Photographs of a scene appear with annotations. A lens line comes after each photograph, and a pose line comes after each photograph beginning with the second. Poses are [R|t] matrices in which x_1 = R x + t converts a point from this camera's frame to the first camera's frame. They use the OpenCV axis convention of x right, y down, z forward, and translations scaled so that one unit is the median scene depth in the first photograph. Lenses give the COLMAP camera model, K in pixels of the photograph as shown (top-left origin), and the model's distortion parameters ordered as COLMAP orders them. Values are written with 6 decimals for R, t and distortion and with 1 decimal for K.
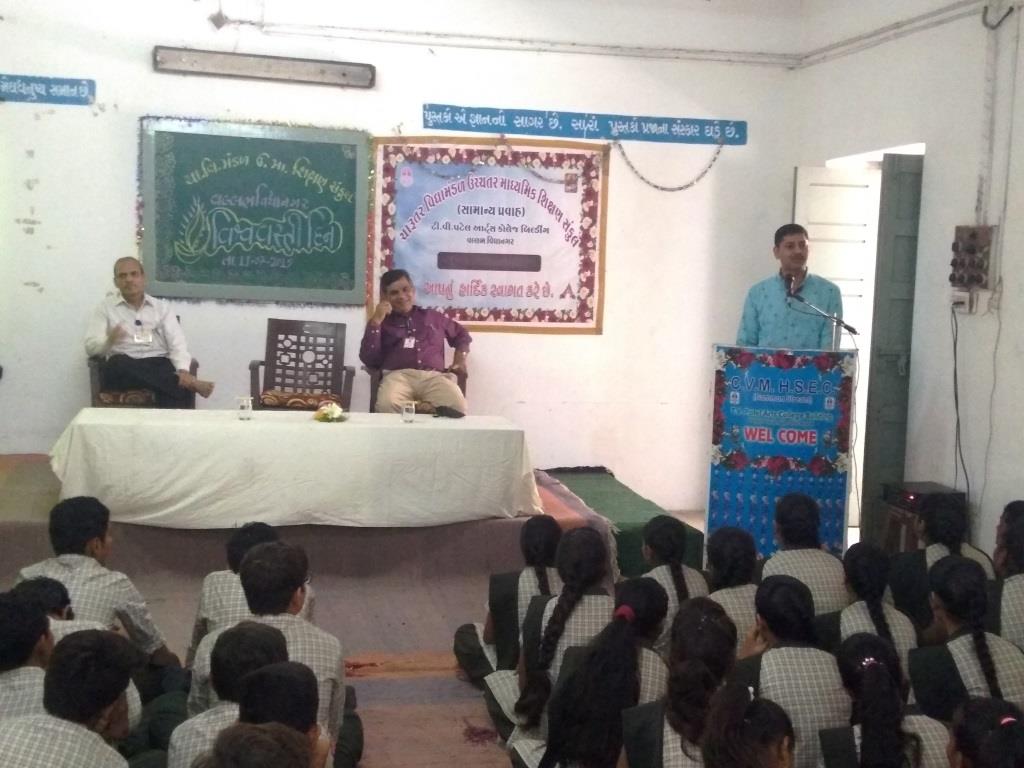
lens RADIAL K [[1263.7, 0, 512.0], [0, 1263.7, 384.0], [0, 0, 1]] dist [0.076621, -0.068310]
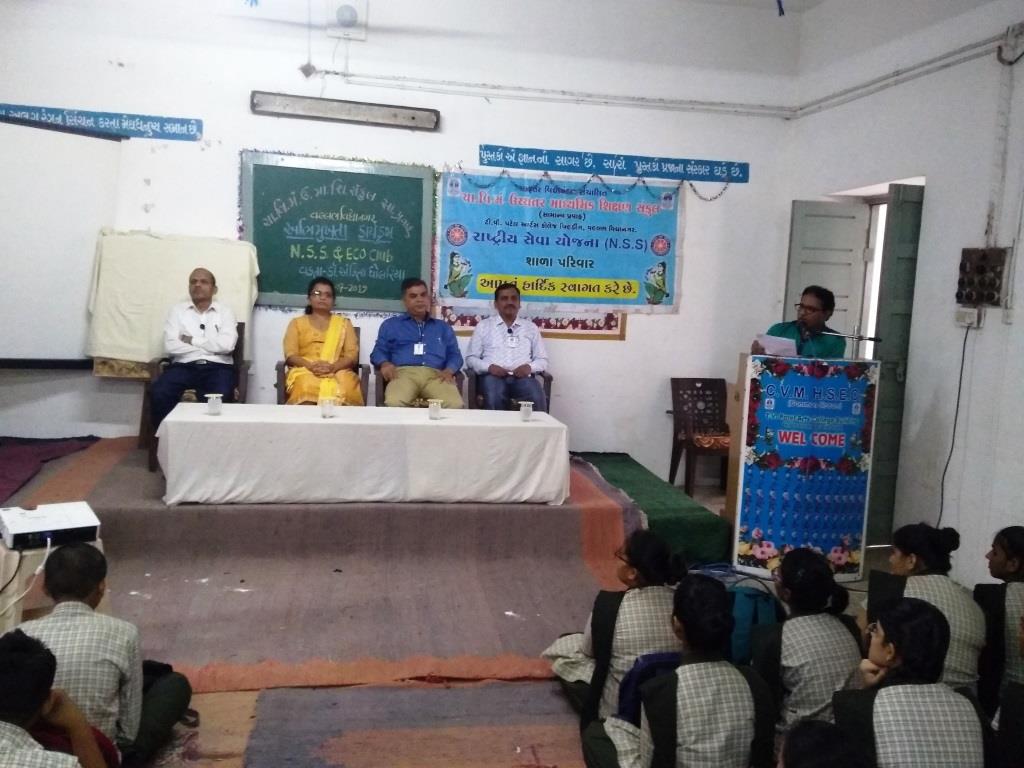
lens RADIAL K [[834.6, 0, 512.0], [0, 834.6, 384.0], [0, 0, 1]] dist [0.056757, 0.003532]
pose [[0.999913, 0.011419, -0.006639, -0.034896], [-0.011262, 0.999669, 0.023135, -0.016627], [0.006901, -0.023058, 0.999710, 0.229754]]
